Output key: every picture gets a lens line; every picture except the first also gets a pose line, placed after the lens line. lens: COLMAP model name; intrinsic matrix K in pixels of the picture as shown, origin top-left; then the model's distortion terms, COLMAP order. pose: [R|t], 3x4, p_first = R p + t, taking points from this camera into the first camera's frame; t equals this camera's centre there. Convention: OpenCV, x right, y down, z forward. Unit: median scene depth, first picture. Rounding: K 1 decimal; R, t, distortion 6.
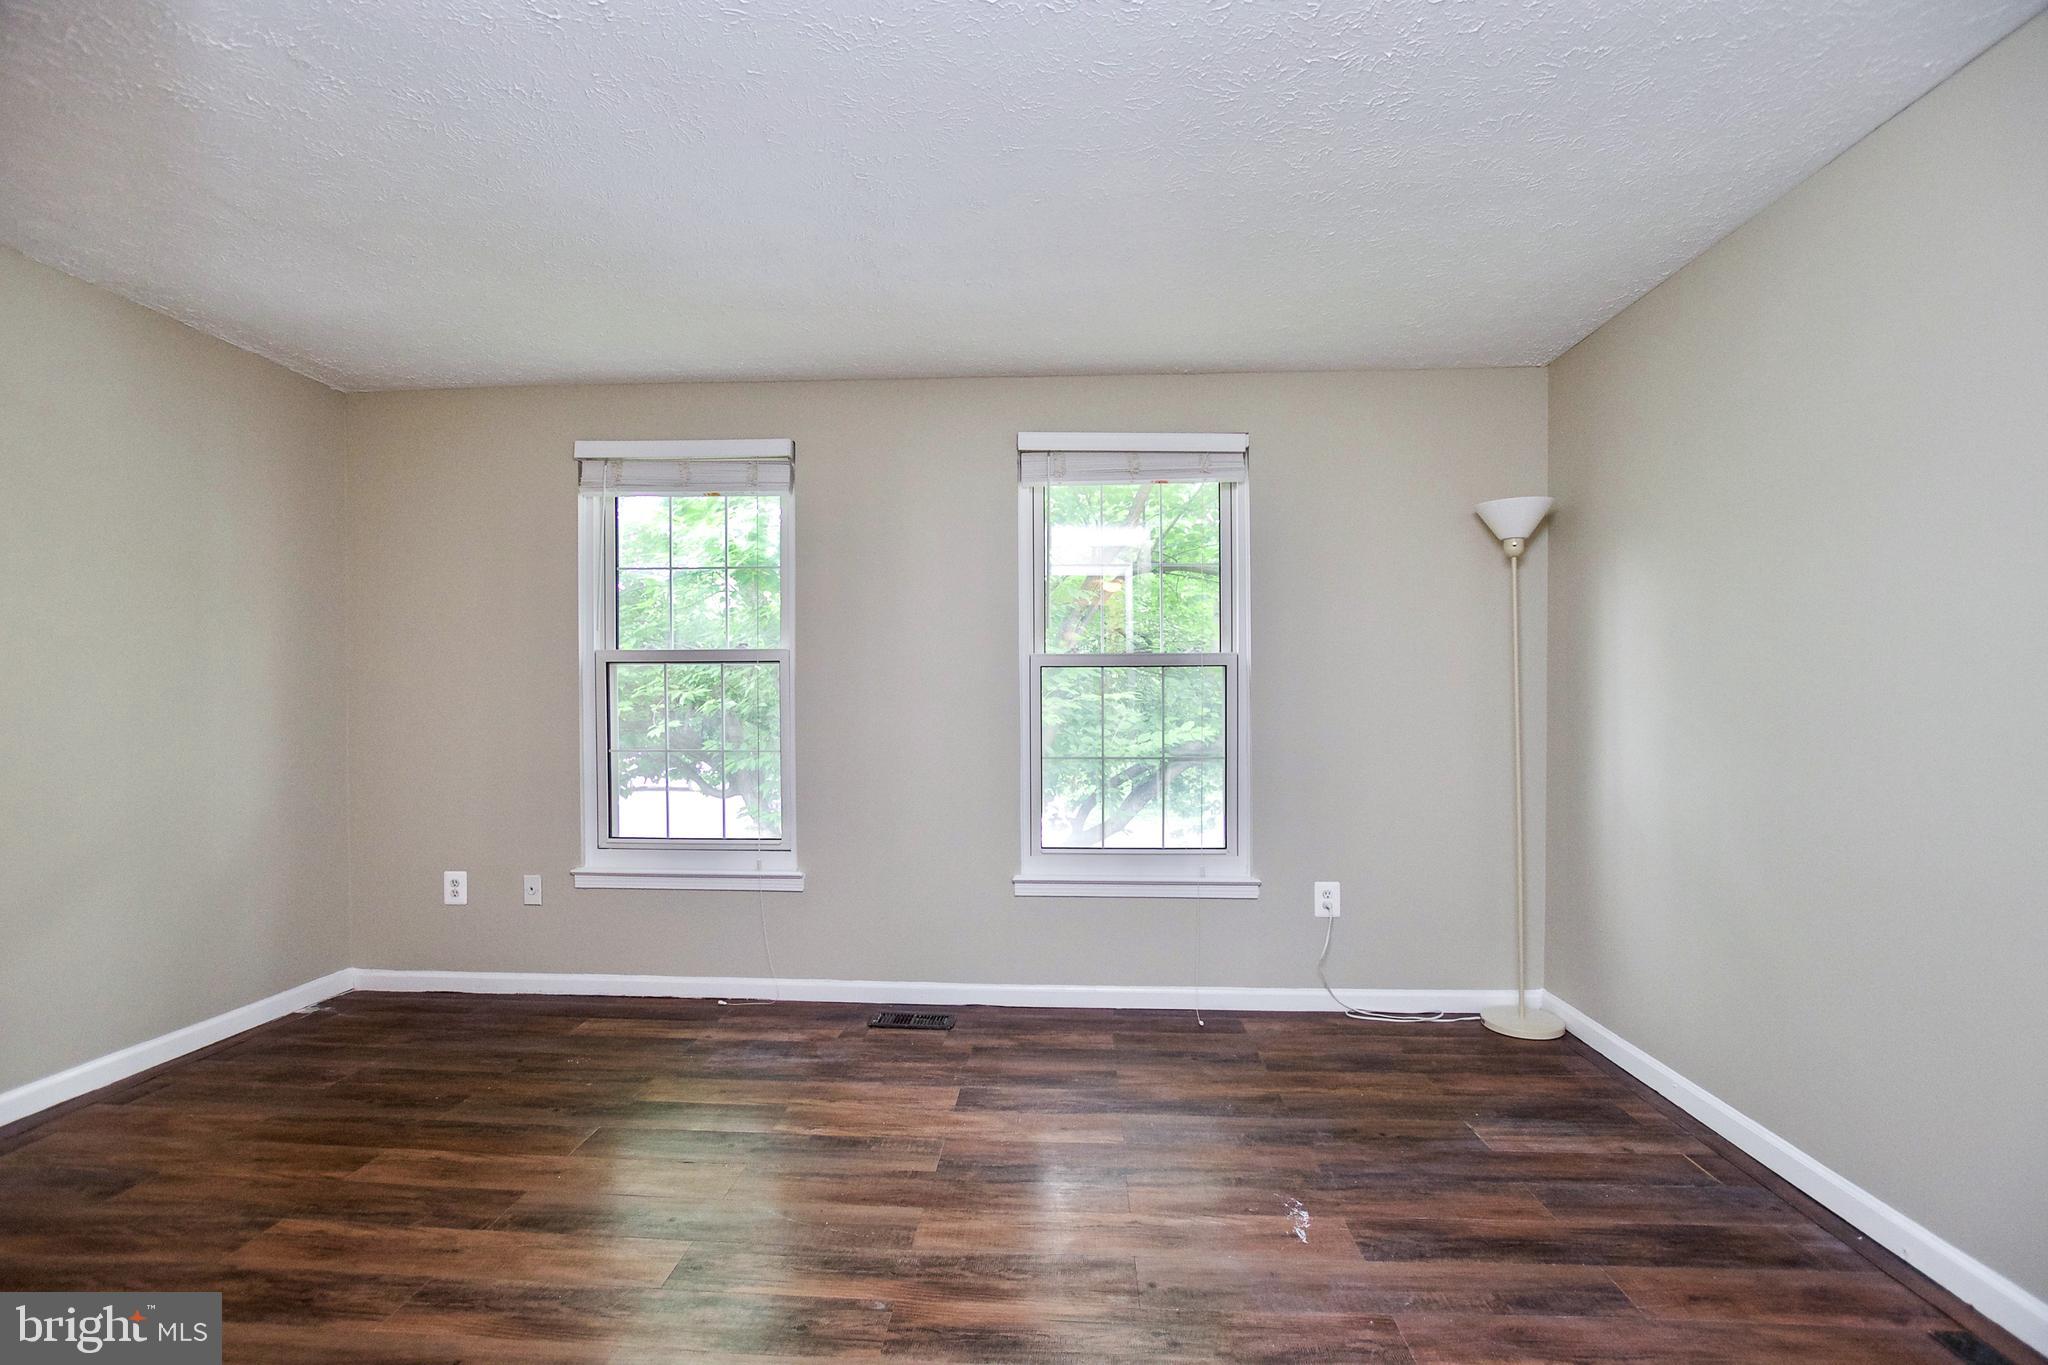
lens RADIAL K [[895.8, 0, 1030.4], [0, 895.8, 680.6], [0, 0, 1]] dist [-0.021163, 0.005272]
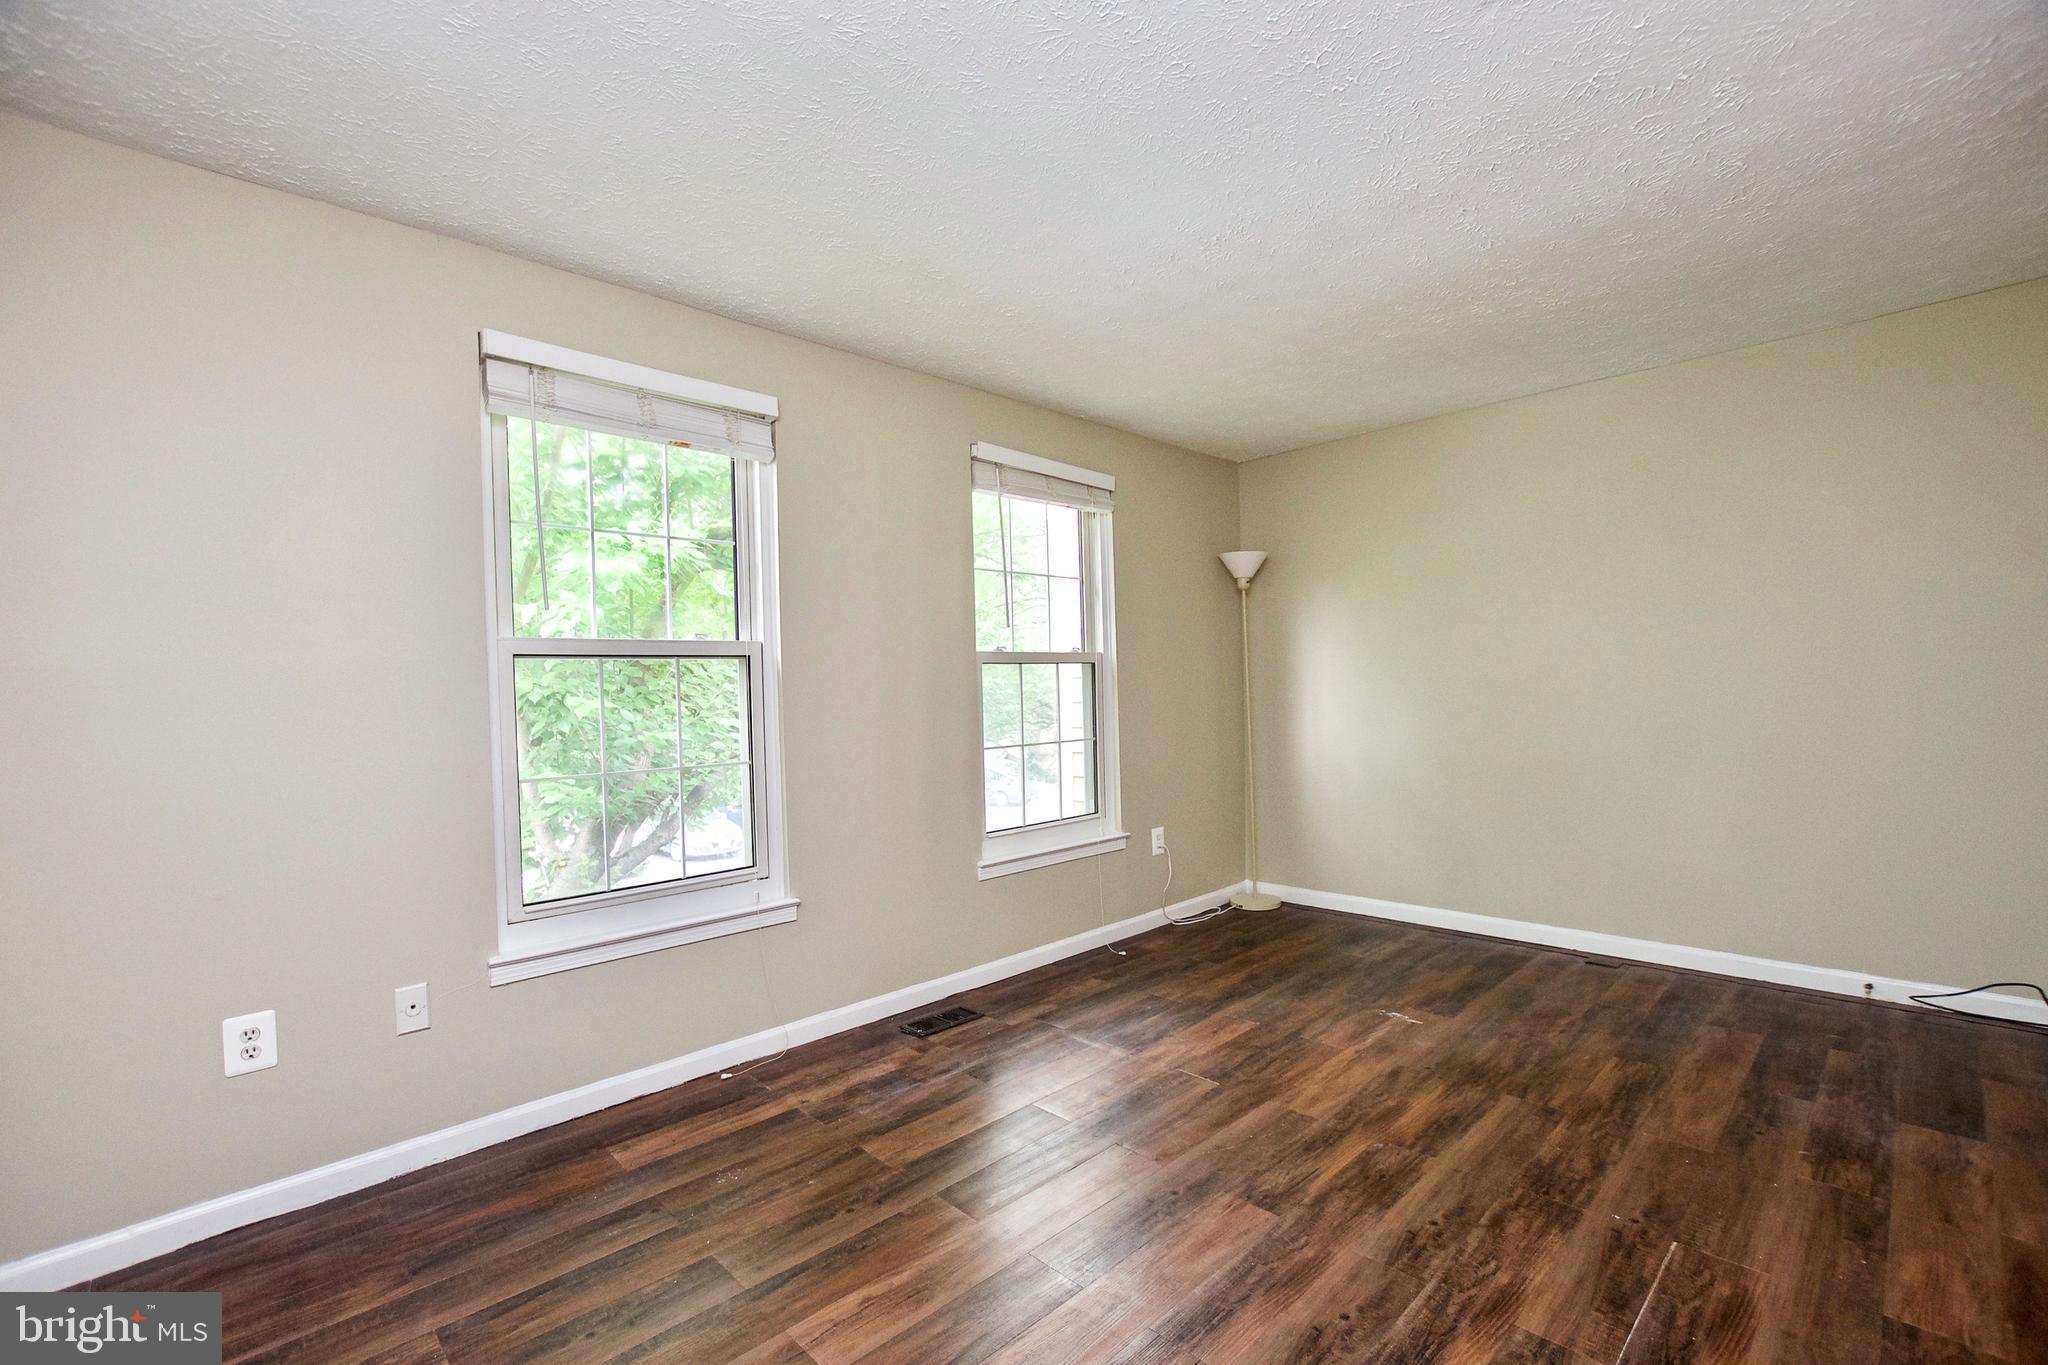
lens RADIAL K [[895.8, 0, 1027.2], [0, 895.8, 676.6], [0, 0, 1]] dist [-0.021163, 0.005272]
pose [[0.672338, -0.006371, 0.740216, -0.835045], [0.009448, 0.999955, 0.000026, 0.000830], [-0.740184, 0.006976, 0.672369, 0.274335]]
